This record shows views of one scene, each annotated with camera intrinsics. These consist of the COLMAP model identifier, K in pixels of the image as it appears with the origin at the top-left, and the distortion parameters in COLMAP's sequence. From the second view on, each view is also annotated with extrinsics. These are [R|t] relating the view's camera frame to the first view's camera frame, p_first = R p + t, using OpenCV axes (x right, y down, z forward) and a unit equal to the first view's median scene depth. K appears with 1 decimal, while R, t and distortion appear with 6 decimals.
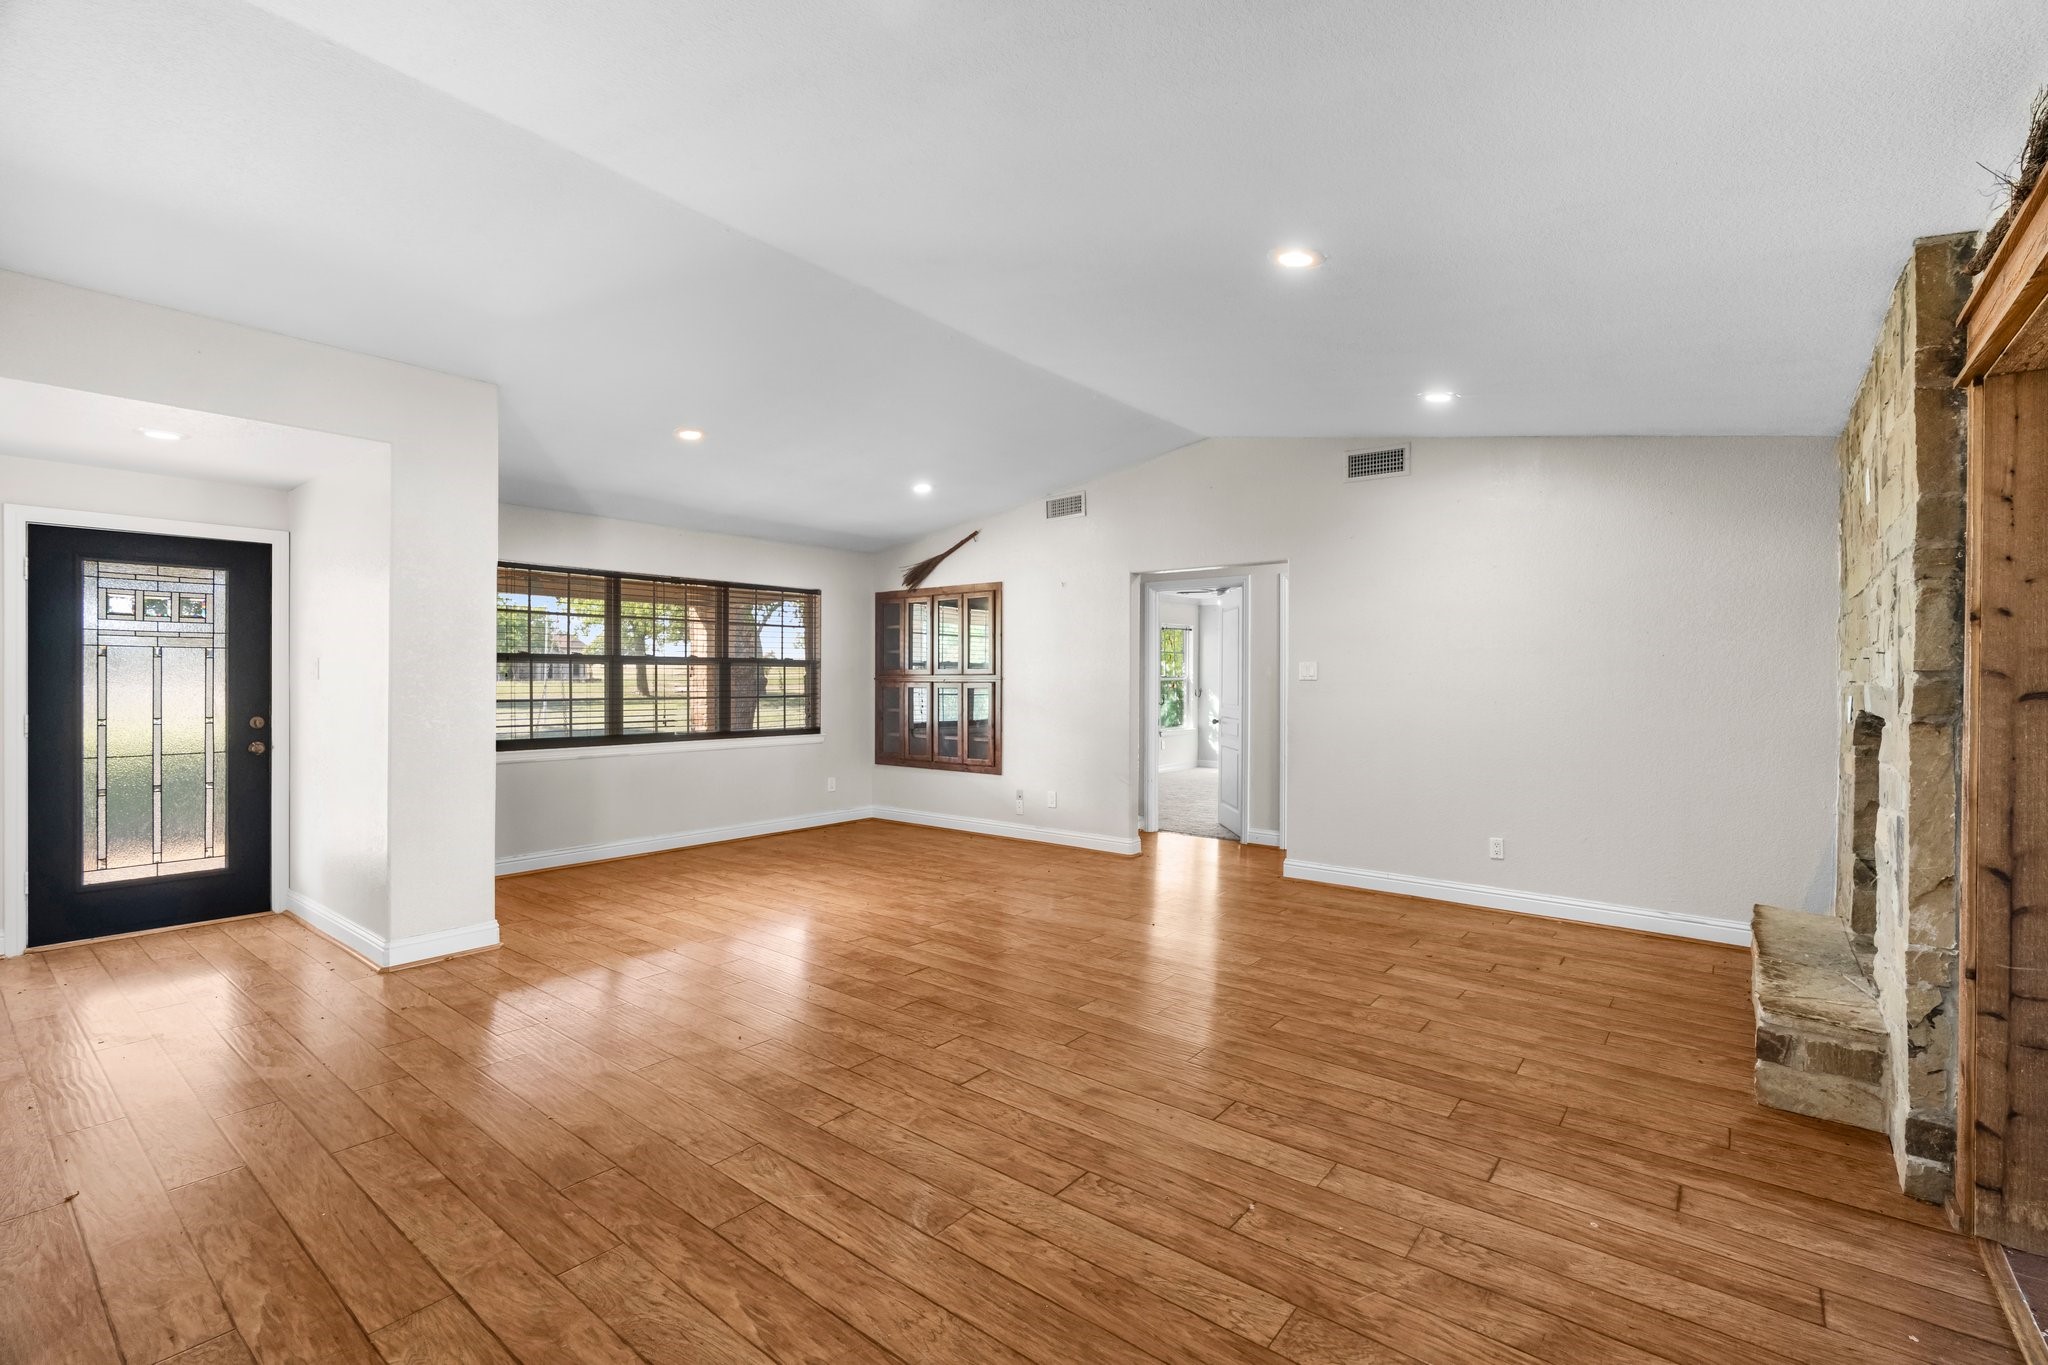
lens RADIAL K [[909.7, 0, 1030.2], [0, 909.7, 678.8], [0, 0, 1]] dist [-0.010856, 0.004745]
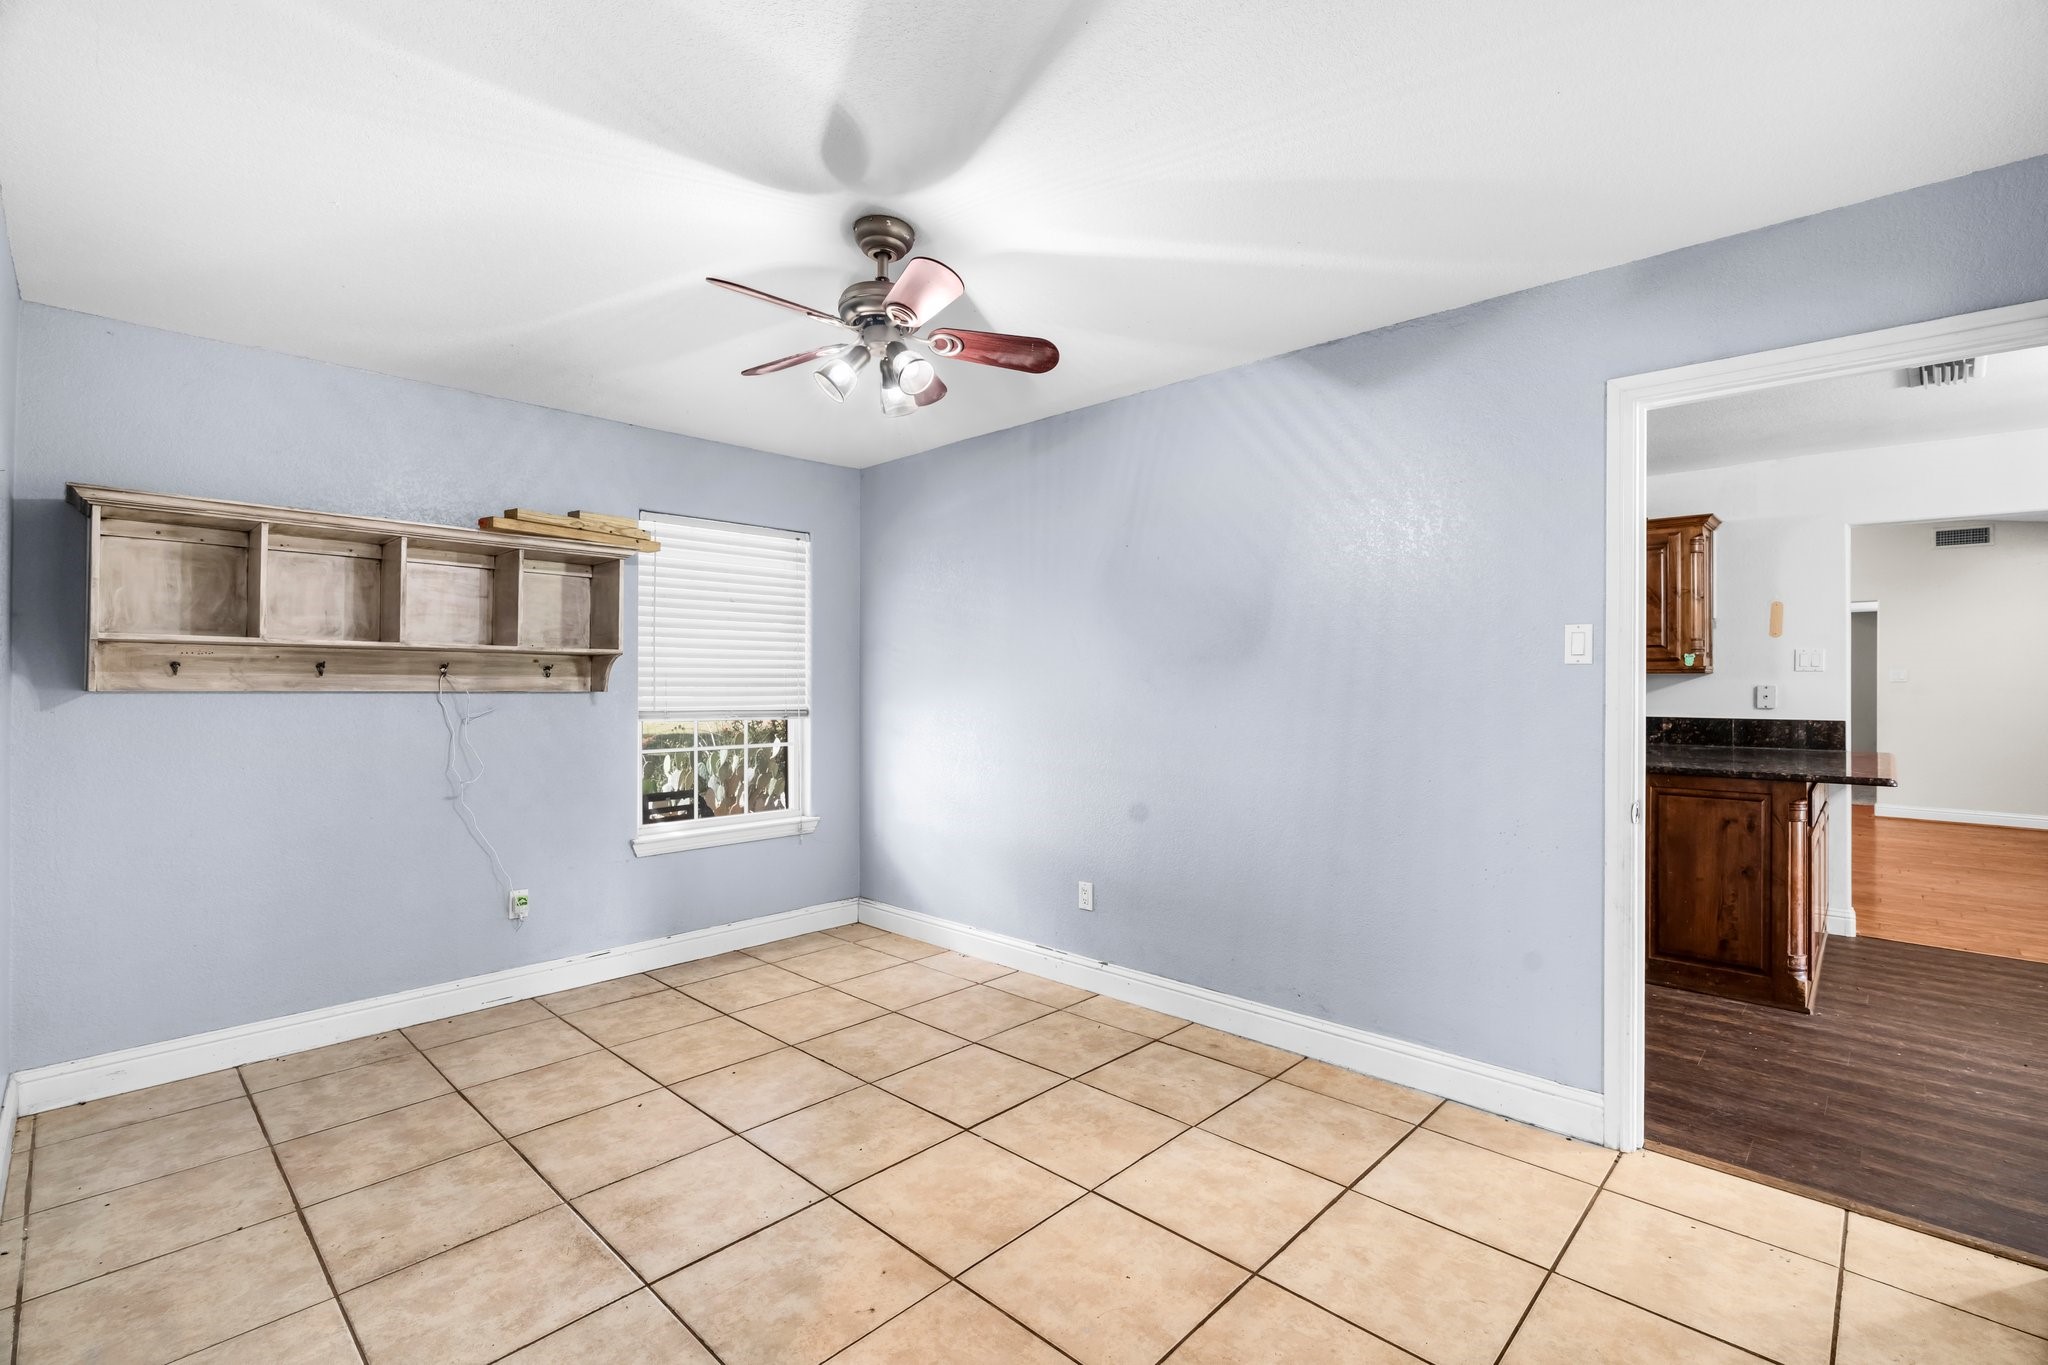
lens RADIAL K [[909.7, 0, 1030.2], [0, 909.7, 678.8], [0, 0, 1]] dist [-0.010856, 0.004745]
pose [[0.996328, -0.002331, -0.085583, -1.277576], [0.001536, 0.999955, -0.009349, 0.008388], [0.085601, 0.009183, 0.996287, -0.760176]]
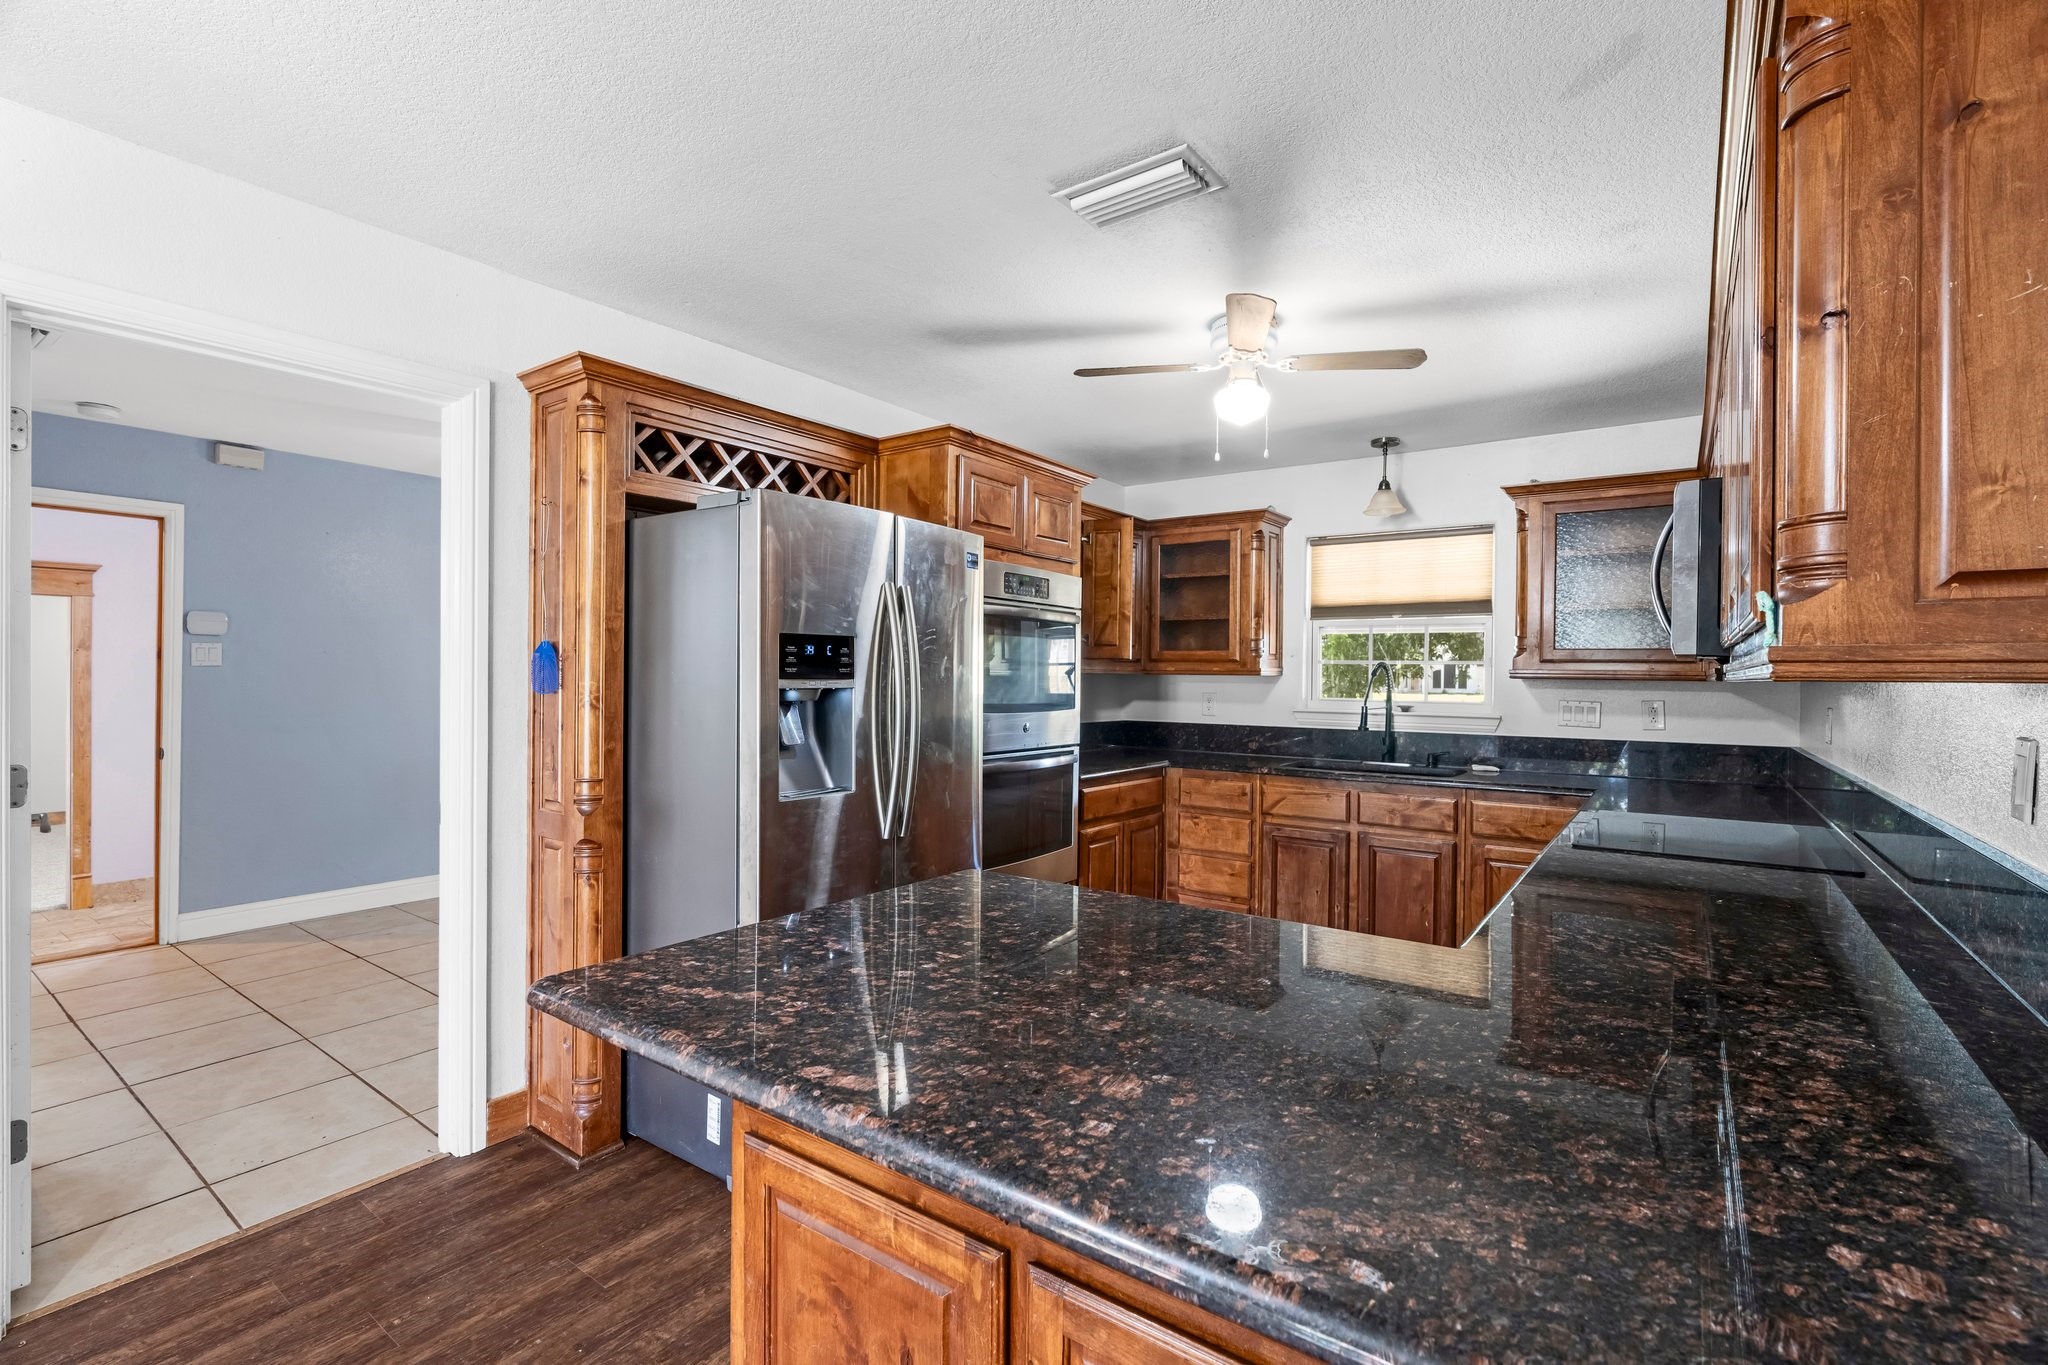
lens RADIAL K [[909.7, 0, 1030.2], [0, 909.7, 678.8], [0, 0, 1]] dist [-0.010856, 0.004745]
pose [[0.051440, 0.004065, -0.998668, -0.371915], [-0.013077, 0.999909, 0.003396, -0.005653], [0.998590, 0.012884, 0.051488, 0.165242]]
